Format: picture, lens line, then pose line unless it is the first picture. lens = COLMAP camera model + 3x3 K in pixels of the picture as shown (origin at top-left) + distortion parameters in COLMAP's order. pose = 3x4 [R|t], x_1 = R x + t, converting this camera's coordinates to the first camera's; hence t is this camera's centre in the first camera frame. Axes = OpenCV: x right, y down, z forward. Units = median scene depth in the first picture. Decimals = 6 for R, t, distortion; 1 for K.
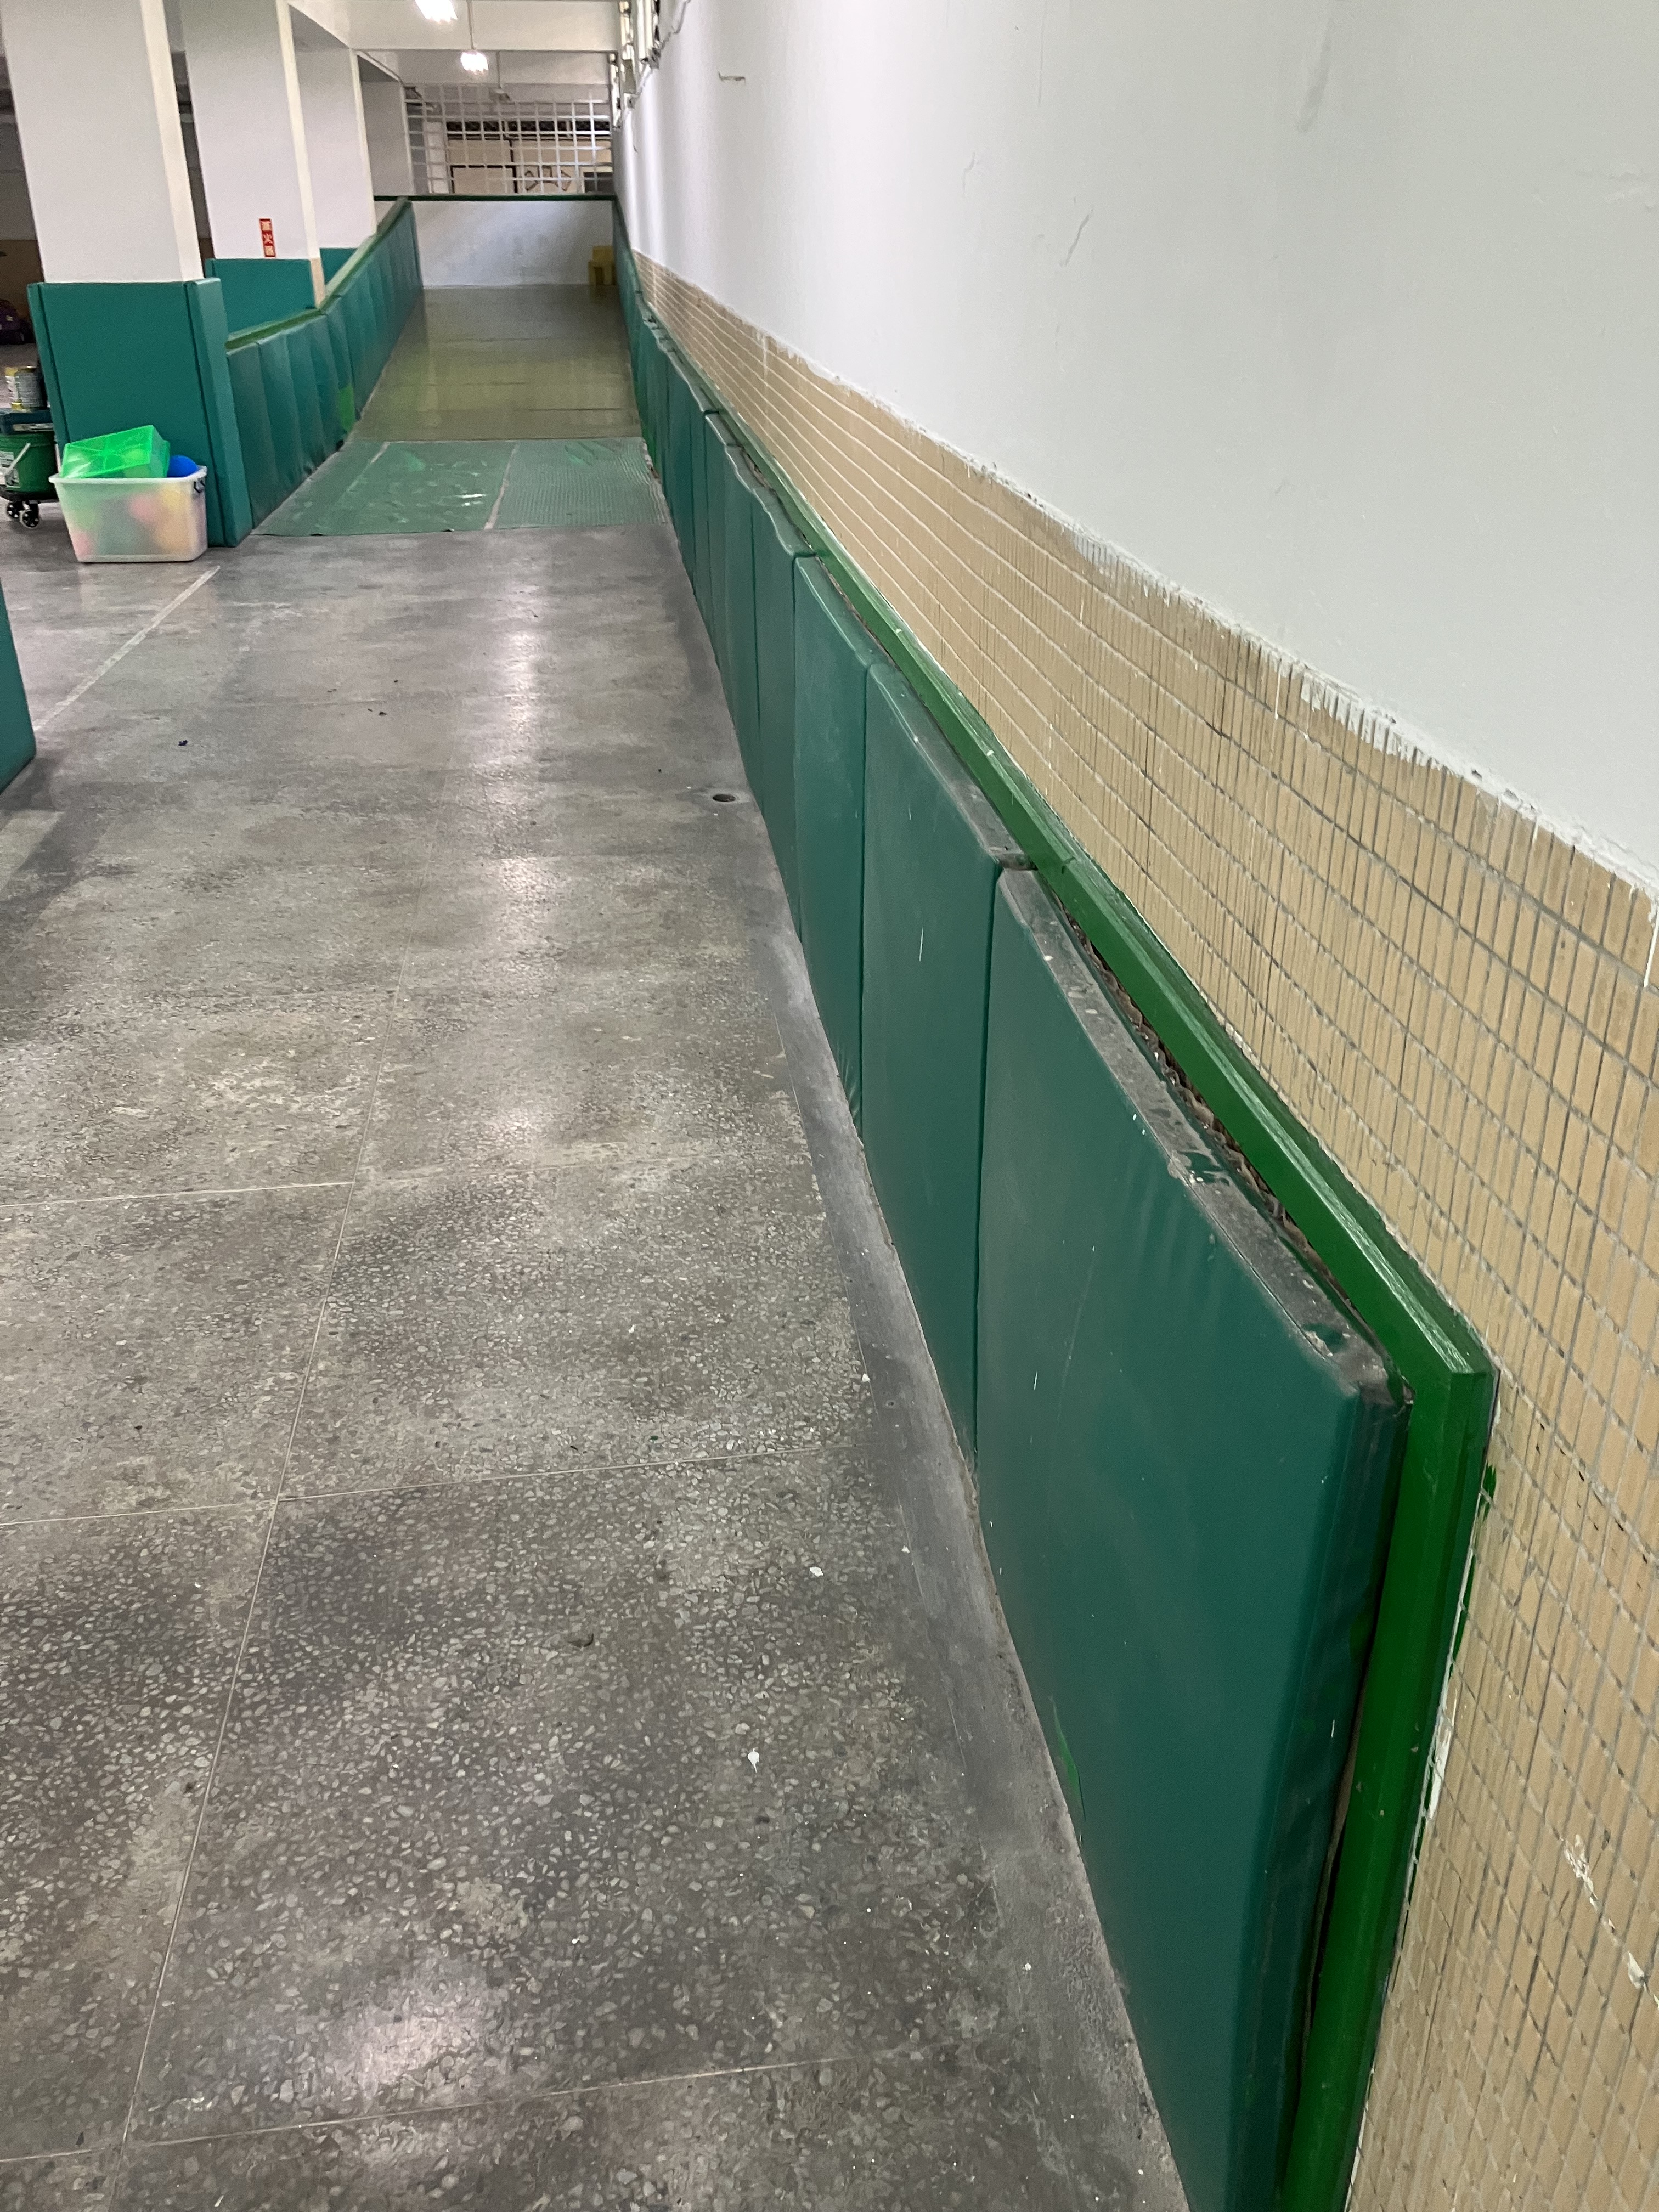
lens RADIAL K [[1806.9, 0, 840.7], [0, 1806.9, 1118.9], [0, 0, 1]] dist [0.028113, -0.022180]
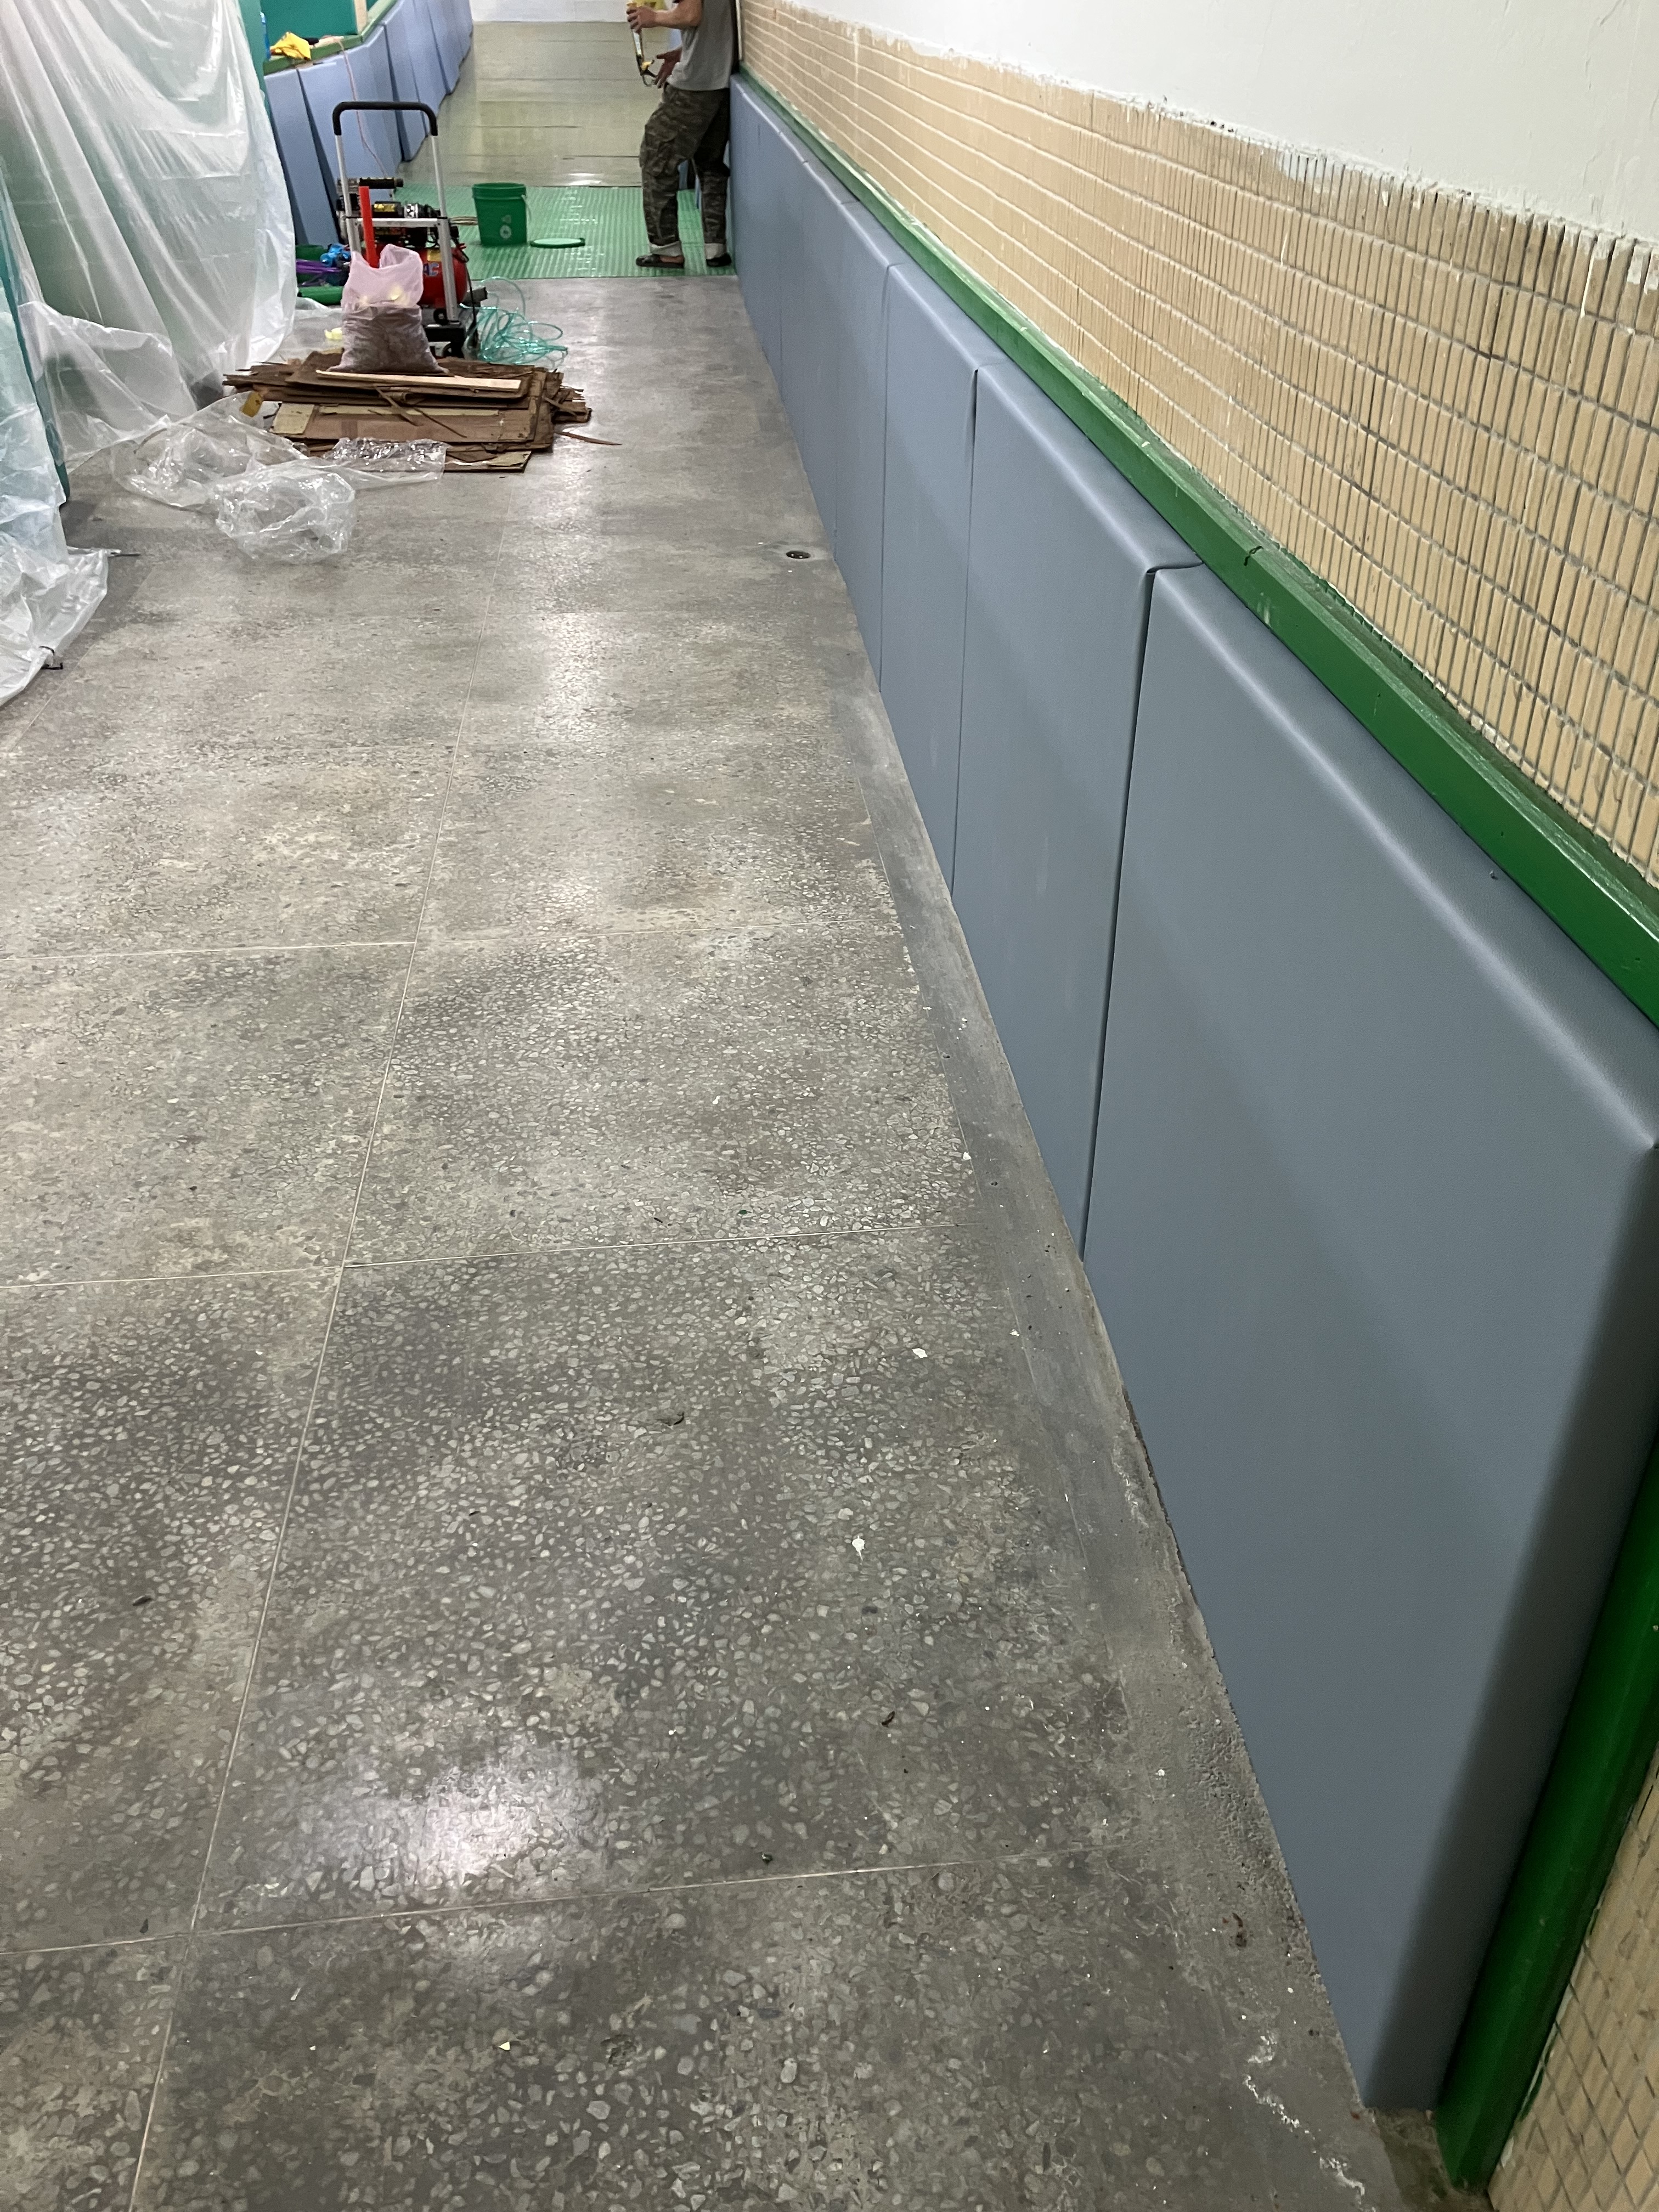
lens RADIAL K [[1806.9, 0, 857.5], [0, 1806.9, 1109.6], [0, 0, 1]] dist [0.028113, -0.022180]
pose [[0.999659, 0.022722, -0.012877, -0.033935], [-0.021327, 0.994788, 0.099709, 0.030022], [0.015076, -0.099400, 0.994933, 0.079618]]
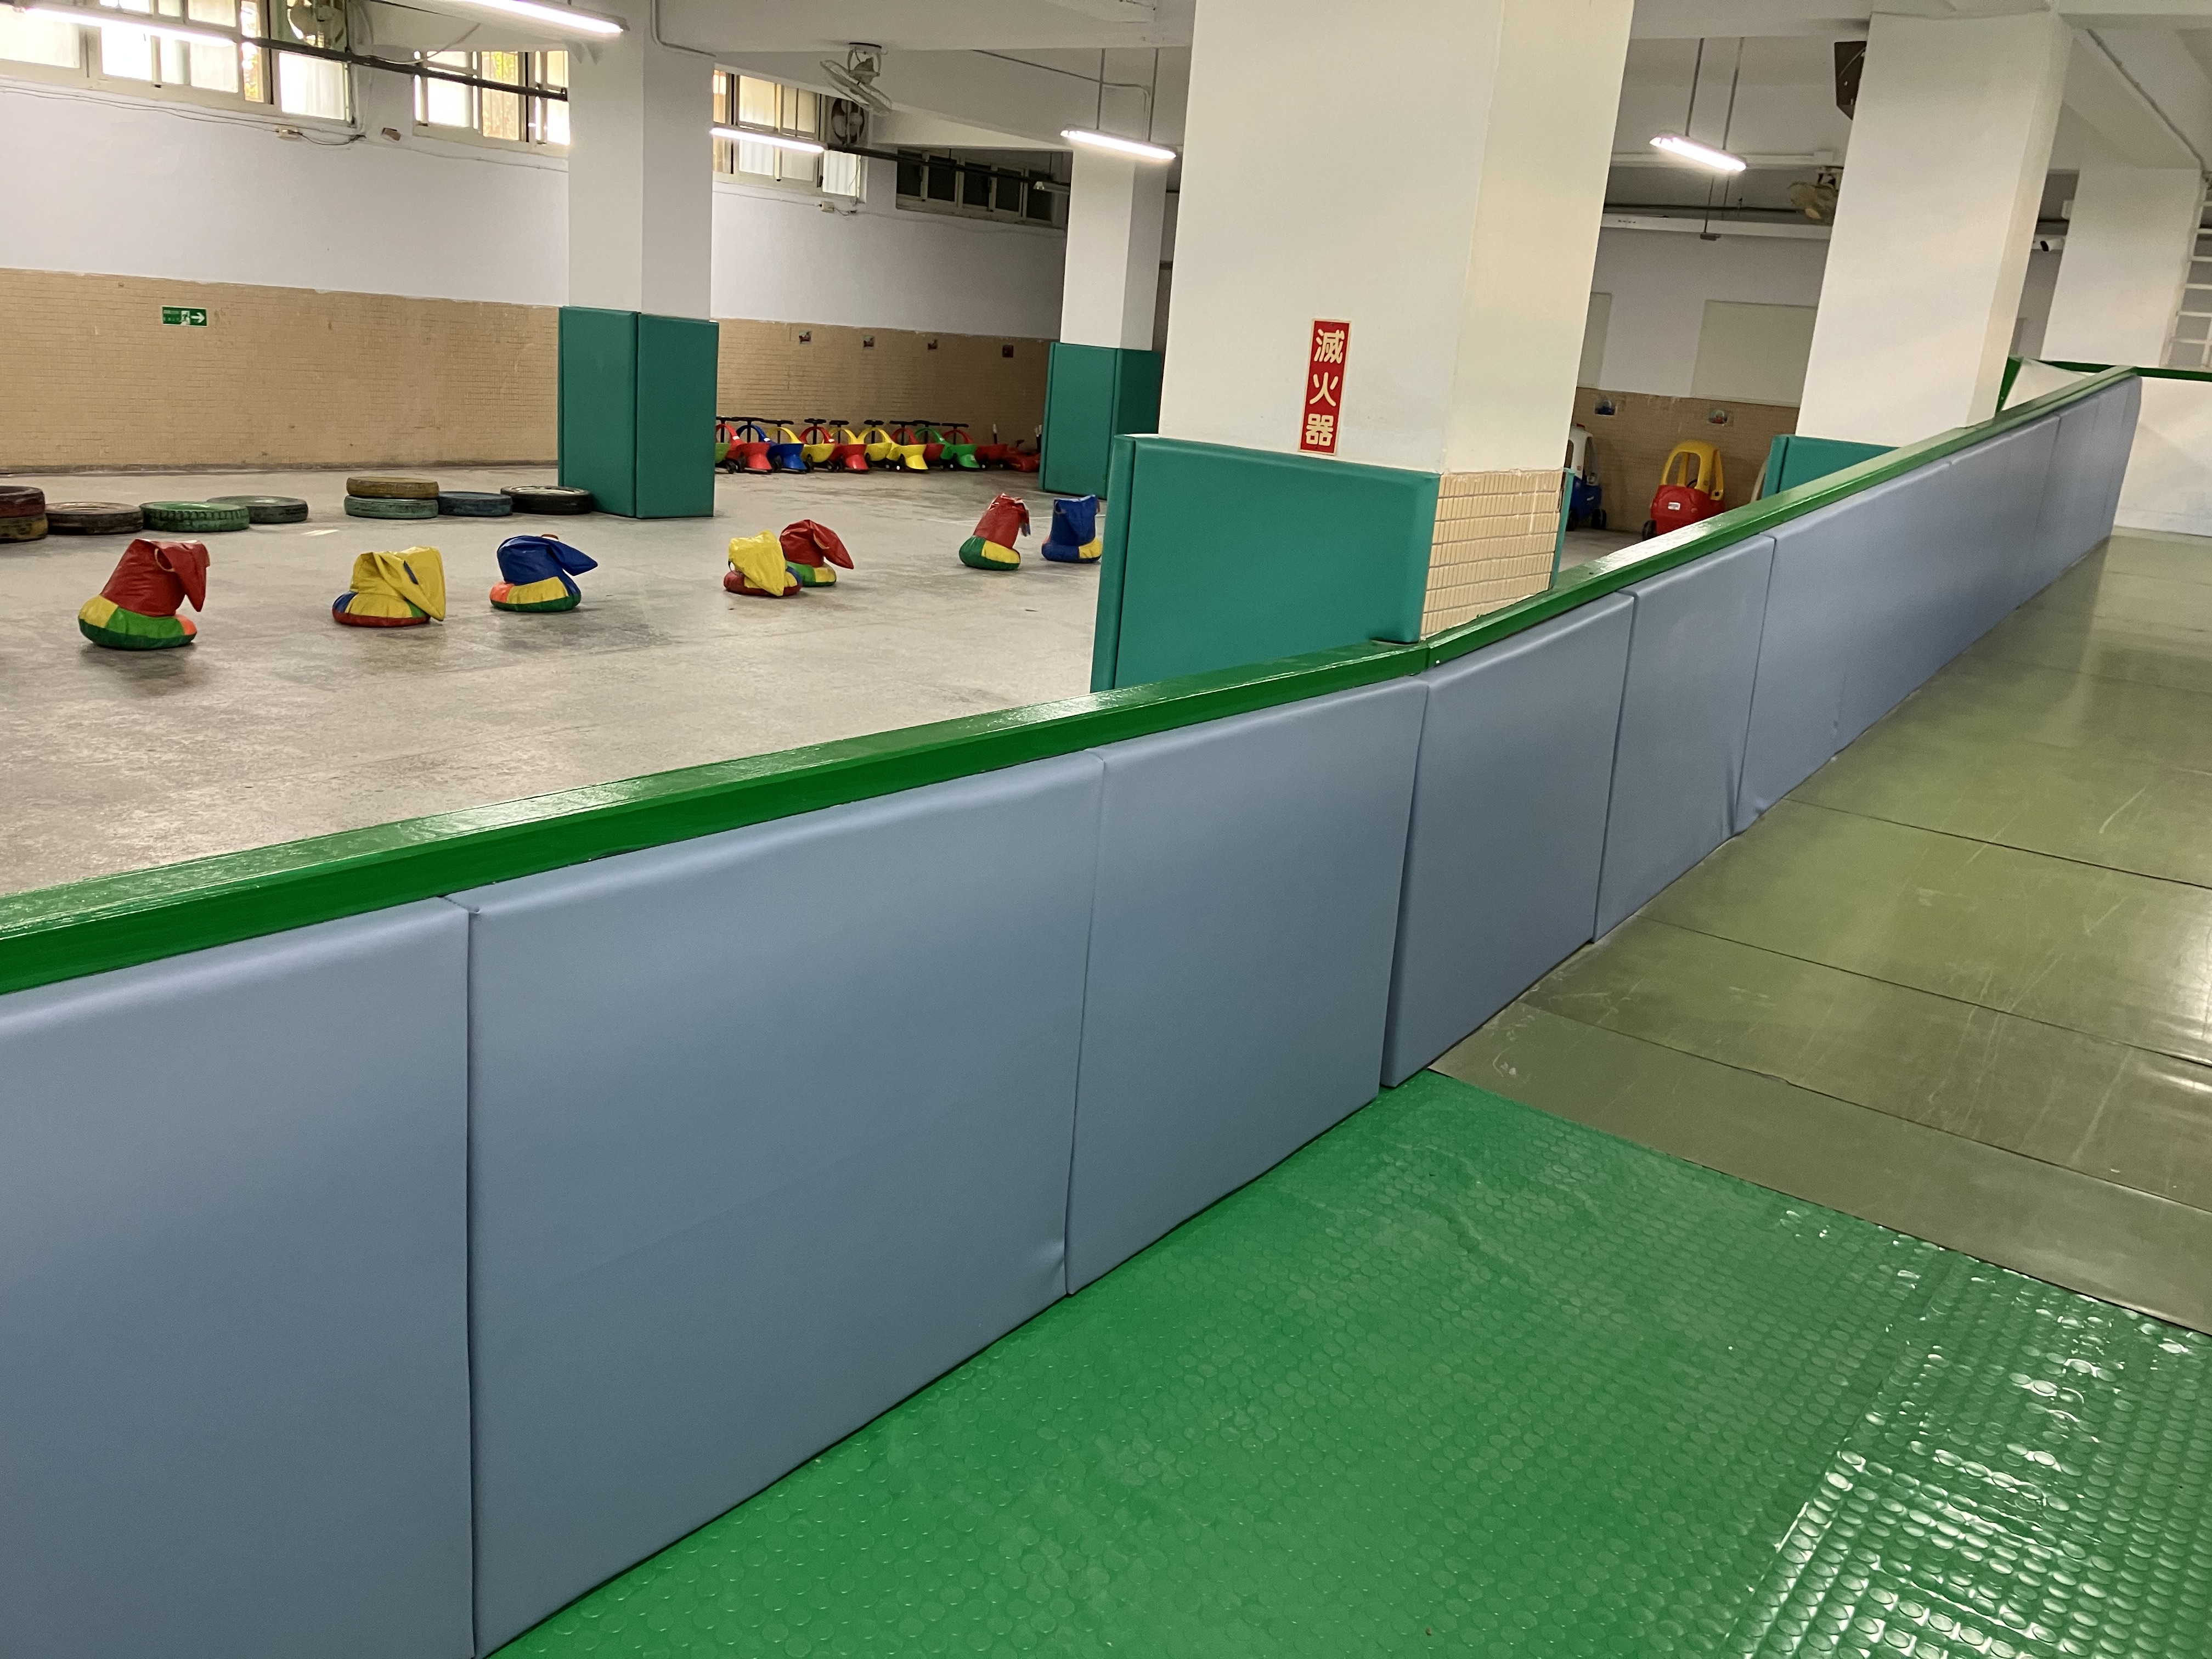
lens RADIAL K [[1806.9, 0, 1123.1], [0, 1806.9, 836.1], [0, 0, 1]] dist [0.028113, -0.022180]
pose [[0.731069, 0.253400, -0.633503, -0.758571], [-0.384191, 0.920179, -0.075290, -1.997442], [0.563858, 0.298429, 0.770068, 4.064325]]
